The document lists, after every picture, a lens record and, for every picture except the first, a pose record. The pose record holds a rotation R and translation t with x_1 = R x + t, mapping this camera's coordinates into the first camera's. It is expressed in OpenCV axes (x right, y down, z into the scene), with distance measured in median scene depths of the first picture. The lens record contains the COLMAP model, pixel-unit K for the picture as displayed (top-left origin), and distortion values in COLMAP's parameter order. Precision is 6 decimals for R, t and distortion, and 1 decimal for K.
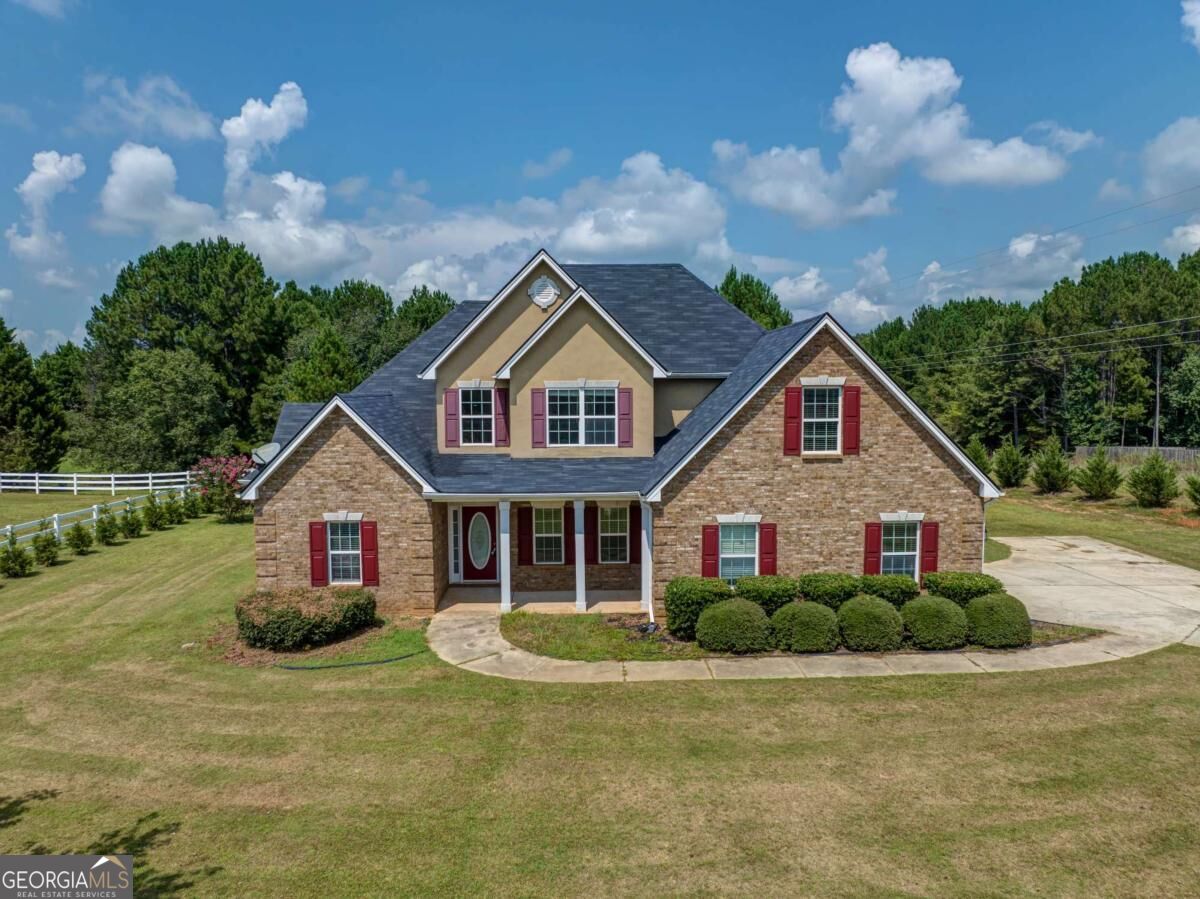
lens RADIAL K [[836.4, 0, 600.0], [0, 836.4, 449.5], [0, 0, 1]] dist [-0.020869, -0.001658]
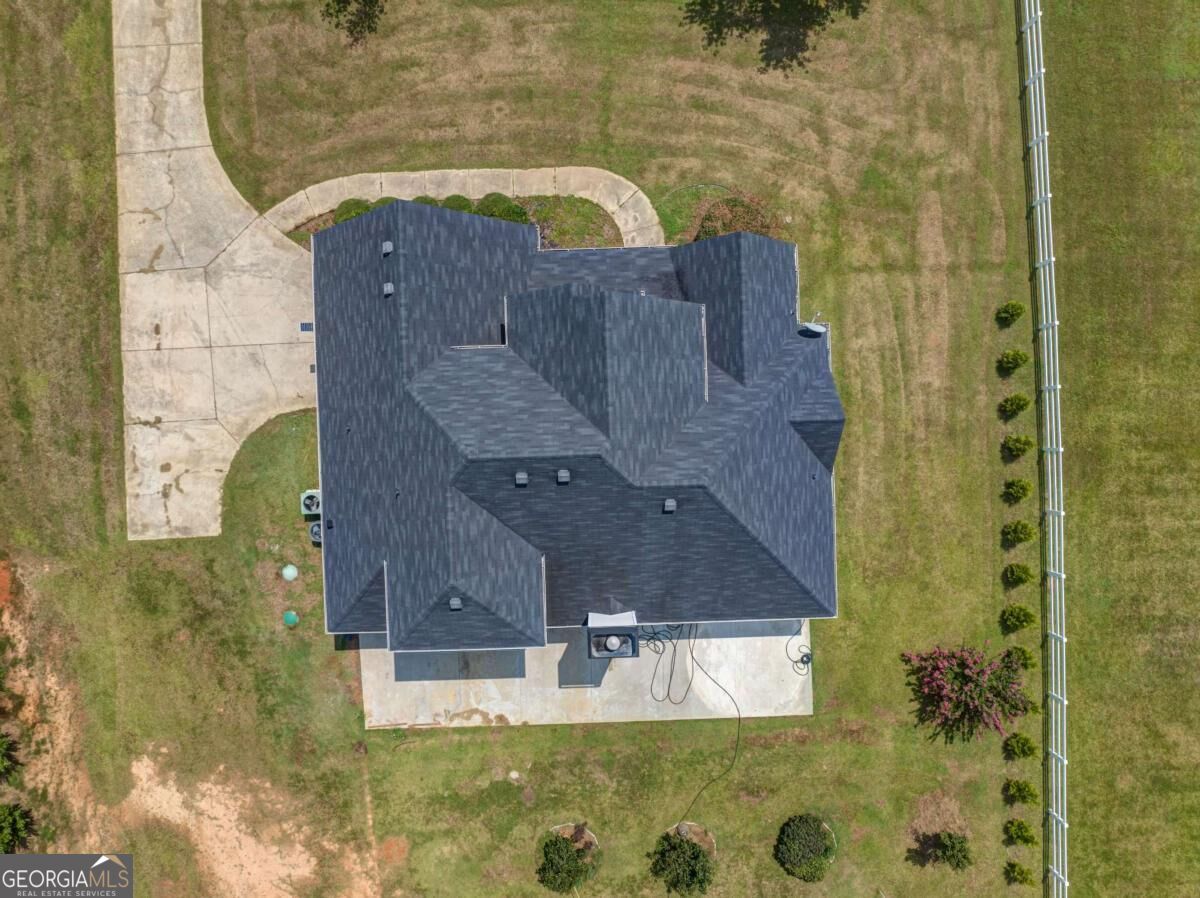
lens RADIAL K [[836.4, 0, 600.0], [0, 836.4, 449.0], [0, 0, 1]] dist [-0.020869, -0.001658]
pose [[-0.999970, 0.007538, 0.001872, -0.069712], [0.001305, -0.074572, 0.997215, -1.575670], [0.007657, 0.997187, 0.074560, 1.297218]]
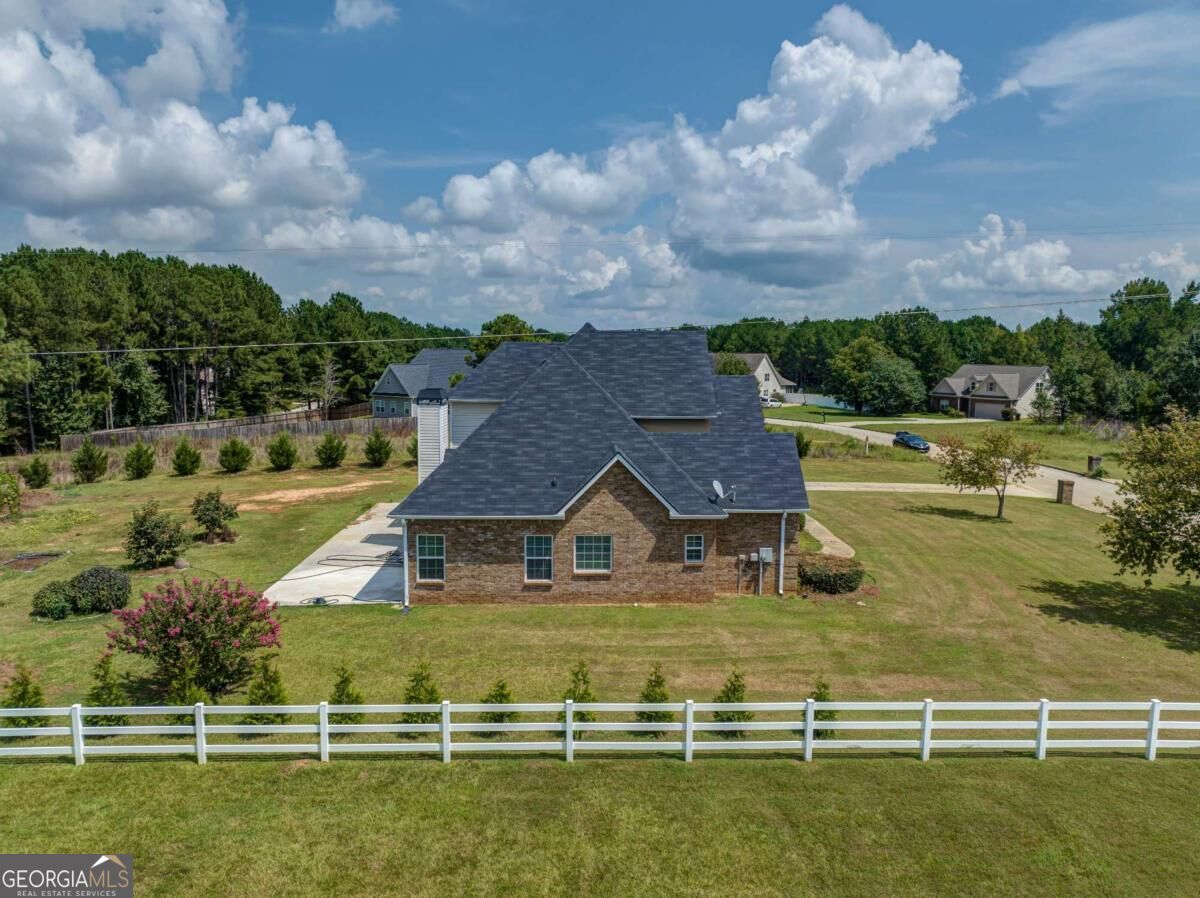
lens RADIAL K [[836.4, 0, 600.0], [0, 836.4, 449.0], [0, 0, 1]] dist [-0.020869, -0.001658]
pose [[0.003203, -0.110638, 0.993856, -1.886588], [0.066625, 0.991676, 0.110181, -0.235214], [-0.997773, 0.065863, 0.010547, 1.367541]]
